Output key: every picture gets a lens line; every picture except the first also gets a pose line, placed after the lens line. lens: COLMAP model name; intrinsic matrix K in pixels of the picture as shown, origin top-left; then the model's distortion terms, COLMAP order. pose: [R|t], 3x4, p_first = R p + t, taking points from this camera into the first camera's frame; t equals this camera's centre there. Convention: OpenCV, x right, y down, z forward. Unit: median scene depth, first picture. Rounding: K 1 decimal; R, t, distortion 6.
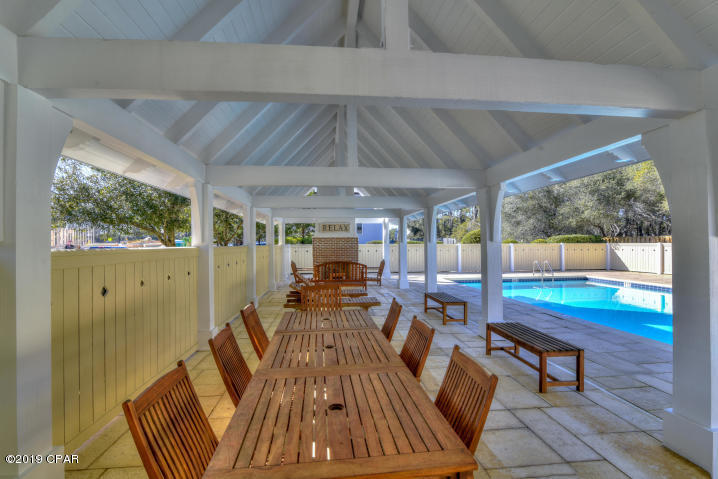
lens RADIAL K [[331.4, 0, 353.7], [0, 331.4, 240.9], [0, 0, 1]] dist [-0.019297, 0.000367]
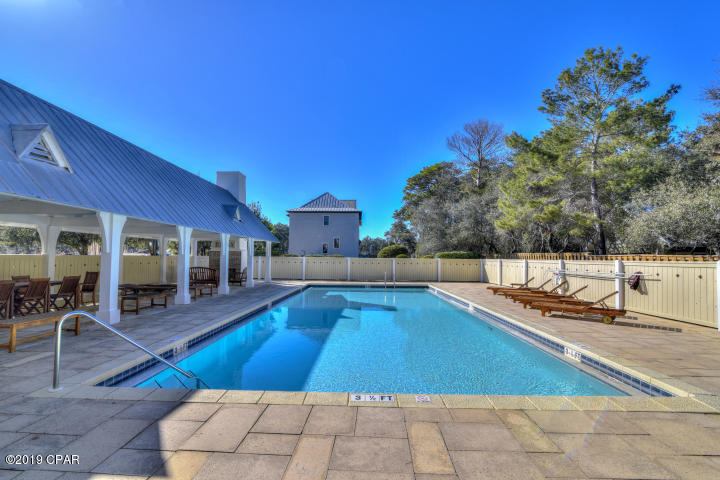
lens RADIAL K [[332.3, 0, 354.7], [0, 332.3, 241.4], [0, 0, 1]] dist [-0.019297, 0.000367]
pose [[0.991486, 0.007227, -0.130014, 0.677240], [-0.012535, 0.999119, -0.040055, -0.004540], [0.129610, 0.041343, 0.990703, -0.327342]]
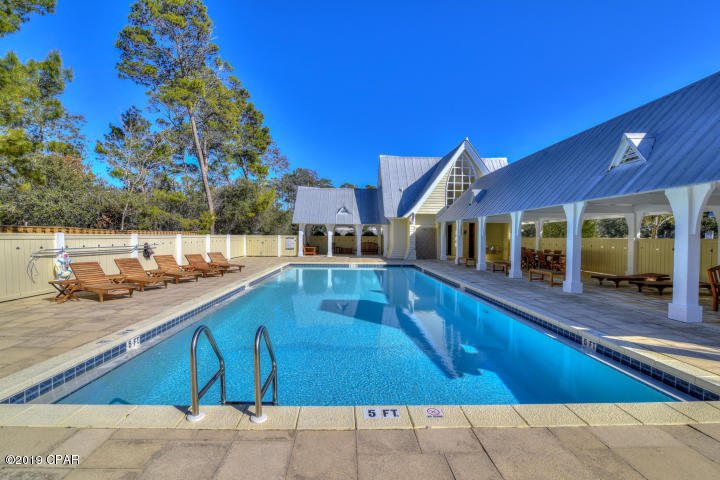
lens RADIAL K [[332.3, 0, 354.7], [0, 332.3, 241.4], [0, 0, 1]] dist [-0.019297, 0.000367]
pose [[-0.997875, -0.005137, 0.064951, 0.588810], [-0.004633, 0.999958, 0.007910, 0.012718], [-0.064989, 0.007592, -0.997857, 1.339172]]
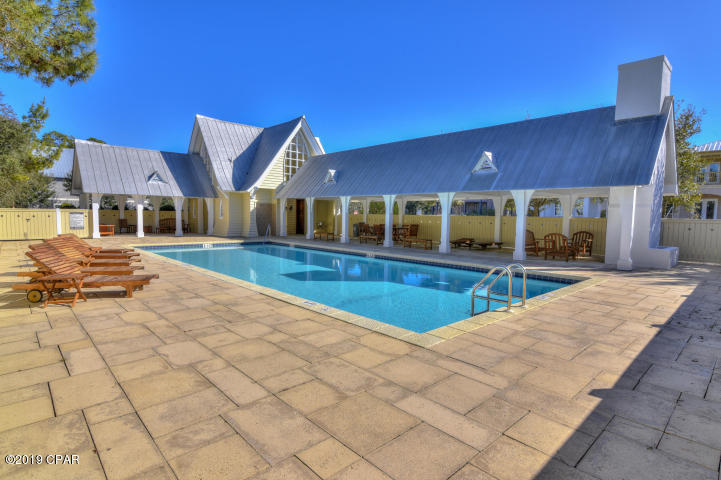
lens RADIAL K [[380.7, 0, 355.4], [0, 380.7, 241.8], [0, 0, 1]] dist [0.011104, -0.000031]
pose [[-0.794876, 0.037449, -0.605616, 1.126378], [-0.007193, 0.997442, 0.071120, 0.008435], [0.606730, 0.060888, -0.792573, 1.392646]]
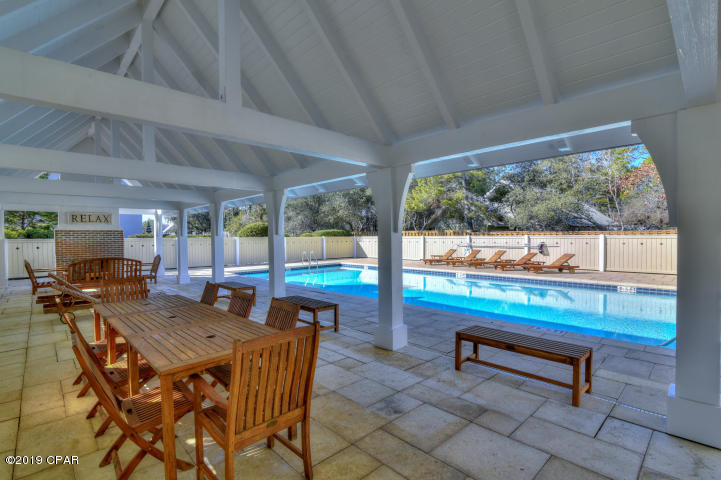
lens RADIAL K [[345.7, 0, 360.5], [0, 345.7, 240.0], [0, 0, 1]] dist [-0.001500, -0.000056]
pose [[0.781855, -0.008707, 0.623399, -0.061467], [-0.000930, 0.999885, 0.015132, 0.000100], [-0.623460, -0.012411, 0.781757, -0.089983]]
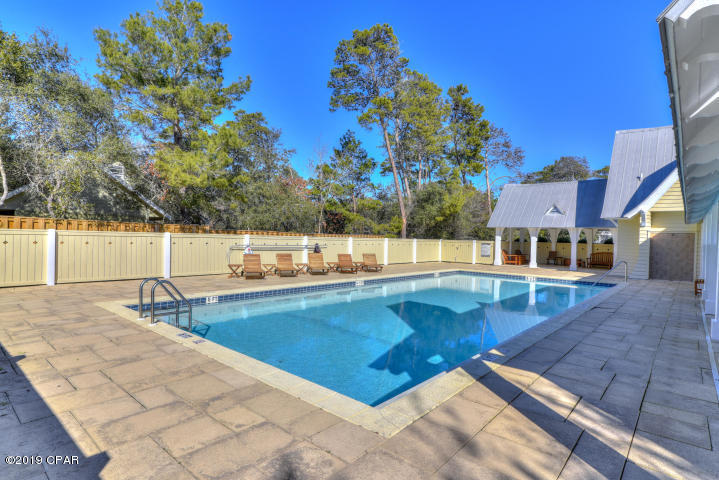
lens RADIAL K [[379.6, 0, 354.5], [0, 379.6, 241.8], [0, 0, 1]] dist [0.011104, -0.000031]
pose [[-0.684358, -0.021442, 0.728831, 0.130604], [-0.027928, 0.999605, 0.003184, 0.012770], [-0.728611, -0.018176, -0.684686, 1.281270]]
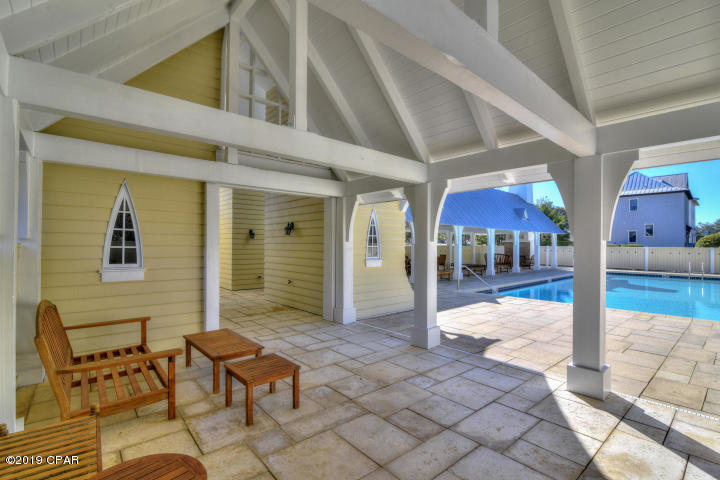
lens RADIAL K [[332.3, 0, 354.7], [0, 332.3, 241.4], [0, 0, 1]] dist [-0.019297, 0.000367]
pose [[0.575151, 0.003049, -0.818042, 0.923119], [-0.004775, 0.999989, 0.000370, -0.011161], [0.818033, 0.003693, 0.575159, -0.774863]]
